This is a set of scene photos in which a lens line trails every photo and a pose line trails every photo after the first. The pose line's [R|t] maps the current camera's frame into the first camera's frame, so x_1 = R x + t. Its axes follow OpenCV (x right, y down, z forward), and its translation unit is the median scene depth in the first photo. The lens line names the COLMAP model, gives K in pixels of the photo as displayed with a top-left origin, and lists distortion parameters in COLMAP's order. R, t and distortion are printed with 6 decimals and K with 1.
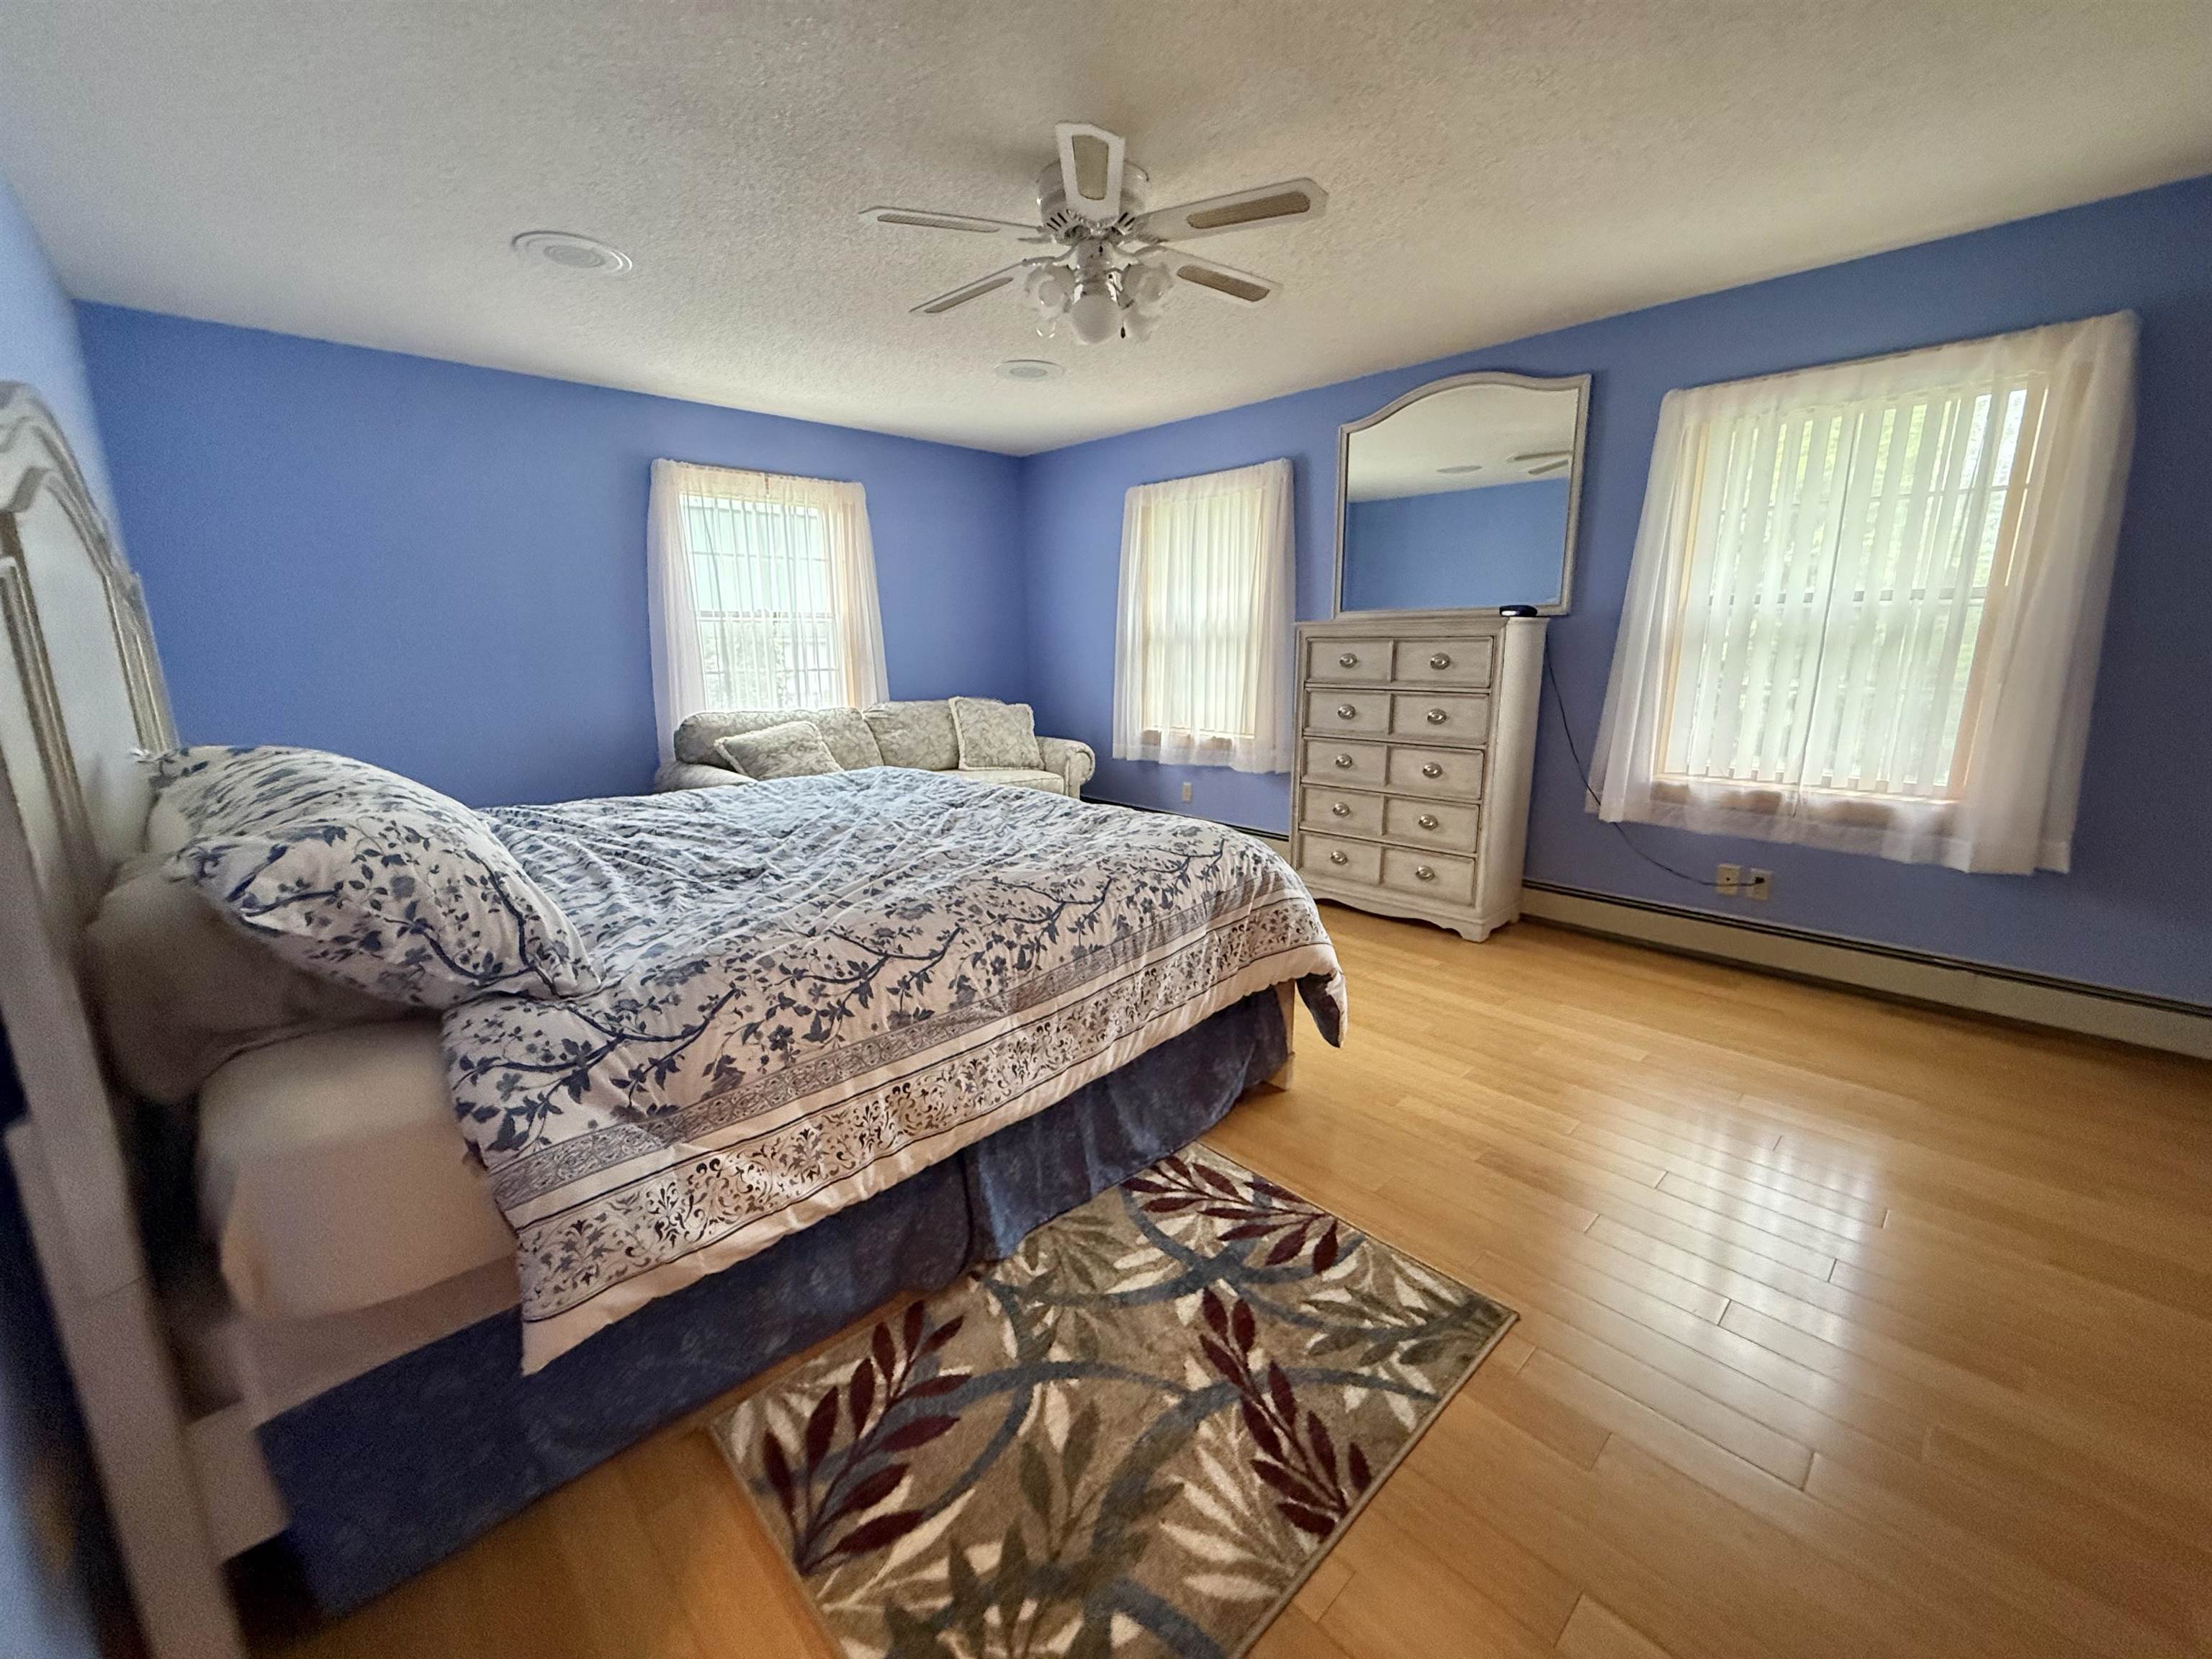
lens RADIAL K [[881.7, 0, 1121.7], [0, 881.7, 835.7], [0, 0, 1]] dist [-0.000793, 0.000106]
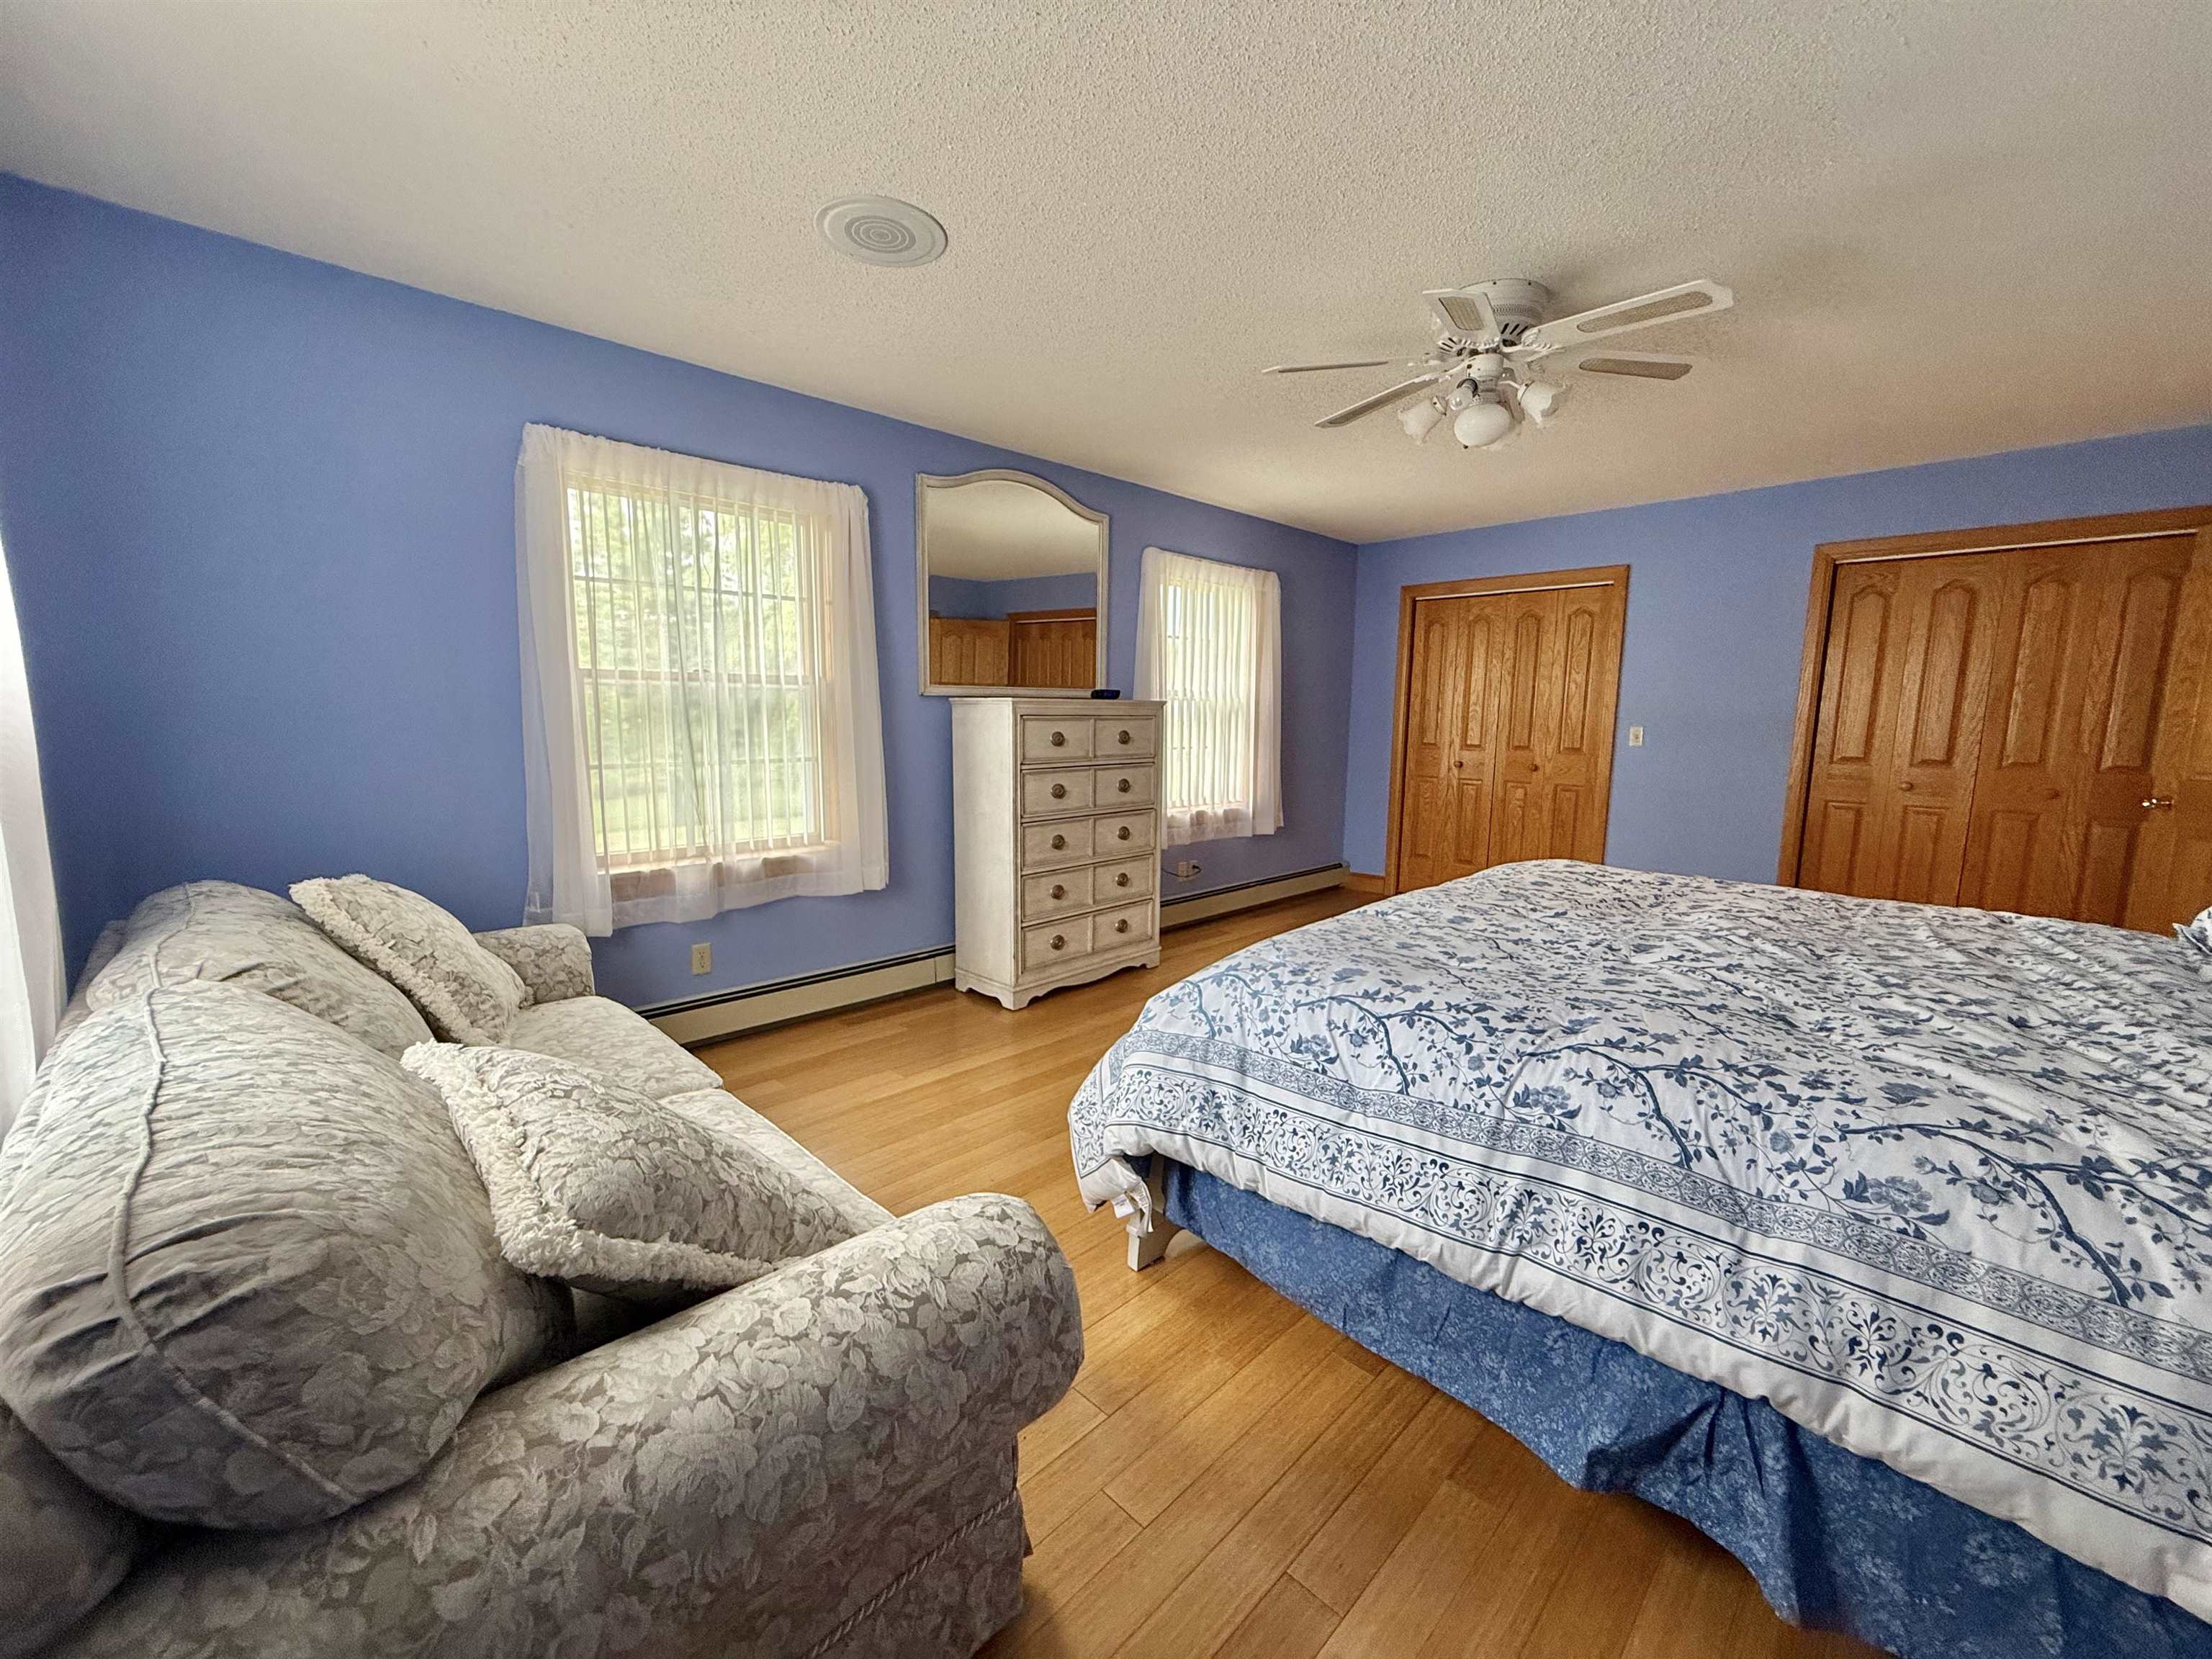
lens RADIAL K [[881.7, 0, 1124.9], [0, 881.7, 823.9], [0, 0, 1]] dist [-0.000793, 0.000106]
pose [[-0.010131, -0.130588, 0.991385, -0.930617], [0.198767, 0.971389, 0.129985, -0.283757], [-0.979994, 0.198371, 0.016115, 1.200732]]
